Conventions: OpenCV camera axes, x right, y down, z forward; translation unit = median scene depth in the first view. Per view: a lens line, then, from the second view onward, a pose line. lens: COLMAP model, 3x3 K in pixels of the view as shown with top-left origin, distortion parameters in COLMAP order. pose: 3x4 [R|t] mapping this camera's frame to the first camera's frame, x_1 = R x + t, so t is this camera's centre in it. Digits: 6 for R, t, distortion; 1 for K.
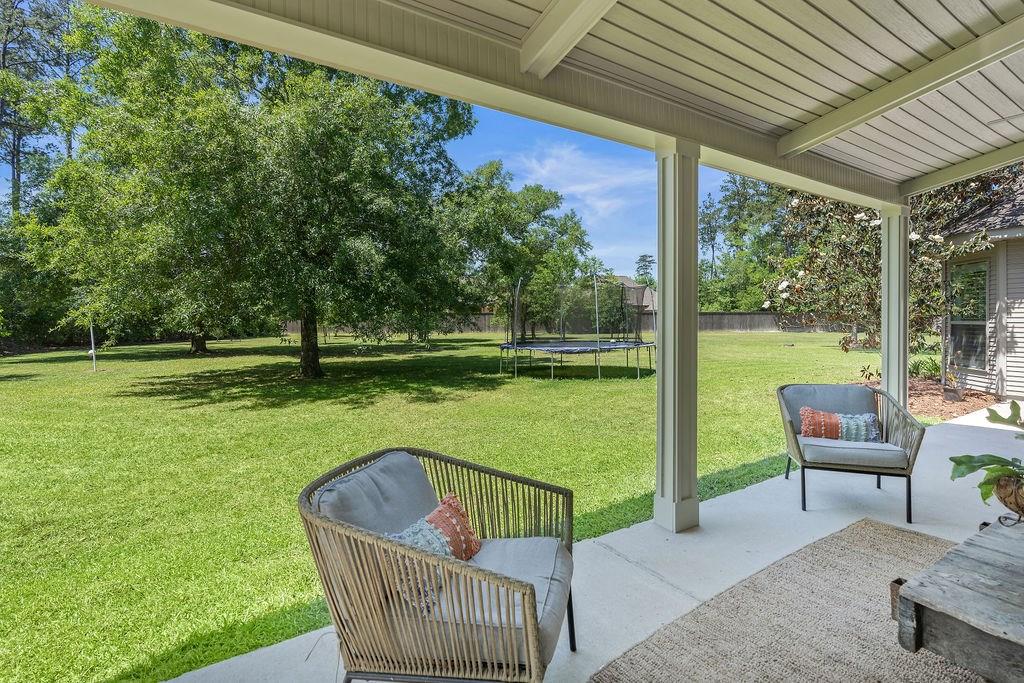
lens RADIAL K [[450.9, 0, 517.5], [0, 450.9, 339.8], [0, 0, 1]] dist [0.001491, 0.000167]
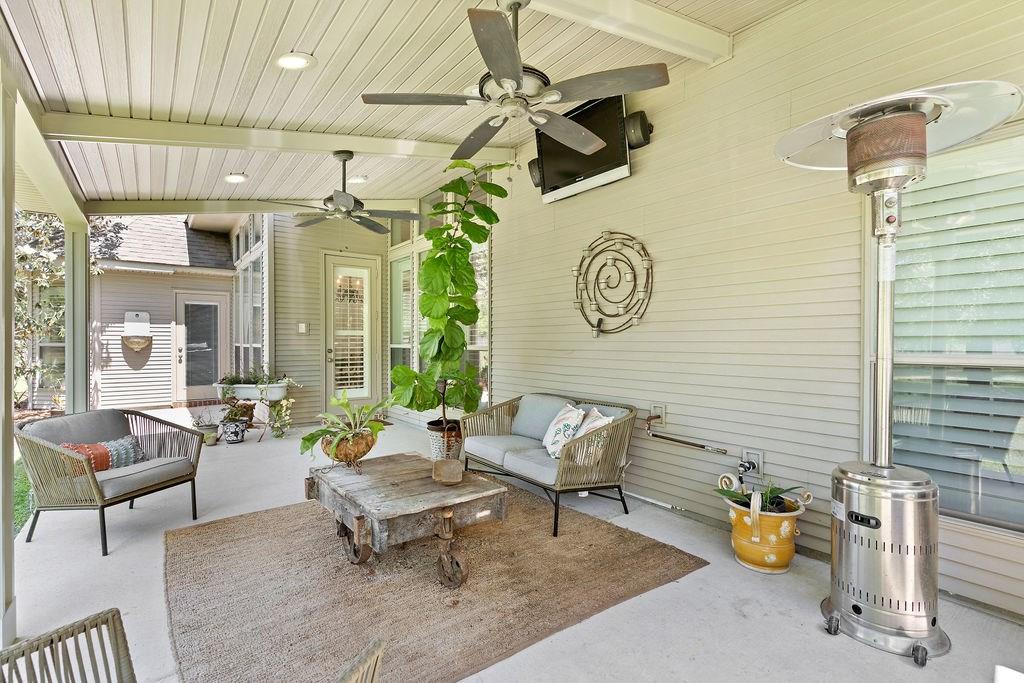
lens RADIAL K [[450.9, 0, 517.5], [0, 450.9, 339.8], [0, 0, 1]] dist [0.001491, 0.000167]
pose [[-0.097614, 0.005352, 0.995210, -0.353433], [0.026041, 0.999657, -0.002822, -0.025666], [-0.994884, 0.025641, -0.097719, 0.284723]]
